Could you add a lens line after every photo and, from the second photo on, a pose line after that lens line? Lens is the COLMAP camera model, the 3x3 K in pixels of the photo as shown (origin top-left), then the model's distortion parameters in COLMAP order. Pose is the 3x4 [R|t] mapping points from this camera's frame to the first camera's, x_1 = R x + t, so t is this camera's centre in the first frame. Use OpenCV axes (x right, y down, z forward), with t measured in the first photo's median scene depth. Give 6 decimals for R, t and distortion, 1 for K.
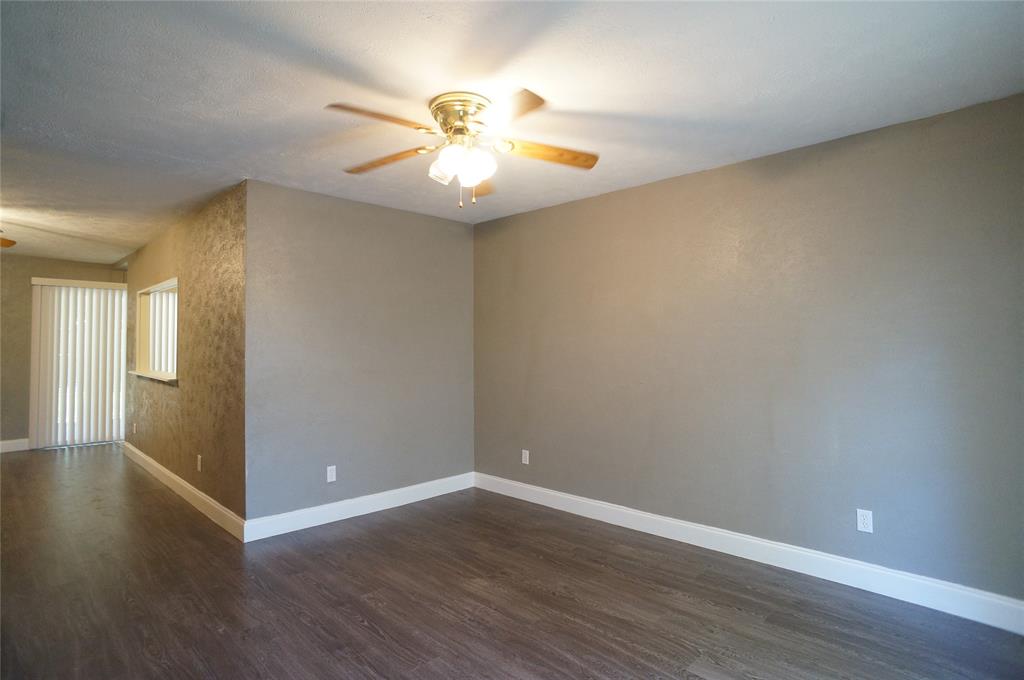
lens RADIAL K [[533.9, 0, 507.2], [0, 533.9, 332.6], [0, 0, 1]] dist [-0.068714, 0.038291]
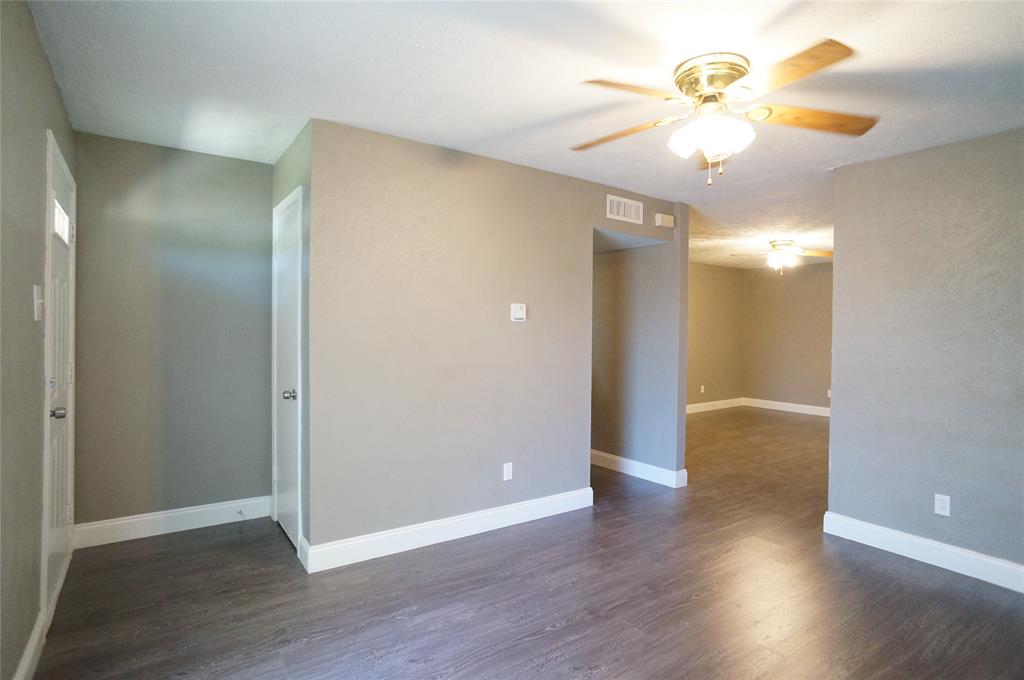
lens RADIAL K [[533.9, 0, 507.2], [0, 533.9, 332.6], [0, 0, 1]] dist [-0.068714, 0.038291]
pose [[-0.166163, 0.001484, -0.986097, 0.922572], [0.012572, 0.999921, -0.000613, 0.014253], [0.986018, -0.012499, -0.166168, 0.883314]]
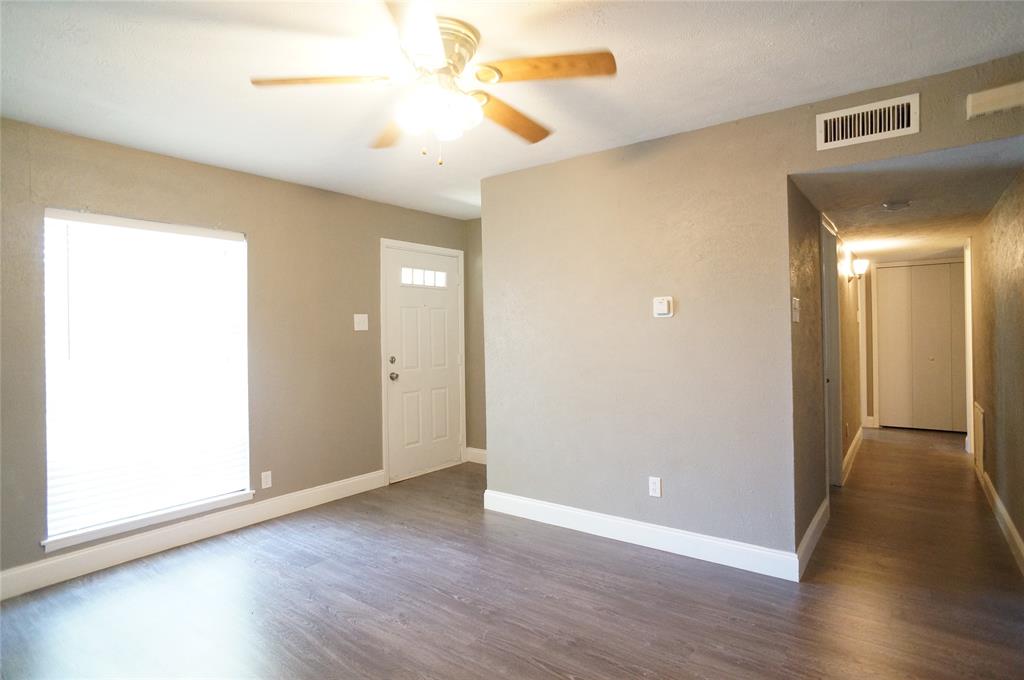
lens RADIAL K [[533.9, 0, 507.2], [0, 533.9, 332.6], [0, 0, 1]] dist [-0.068714, 0.038291]
pose [[-0.992191, 0.019849, -0.123137, -0.092860], [0.023716, 0.999268, -0.030017, 0.052548], [0.122451, -0.032703, -0.991936, 1.975146]]
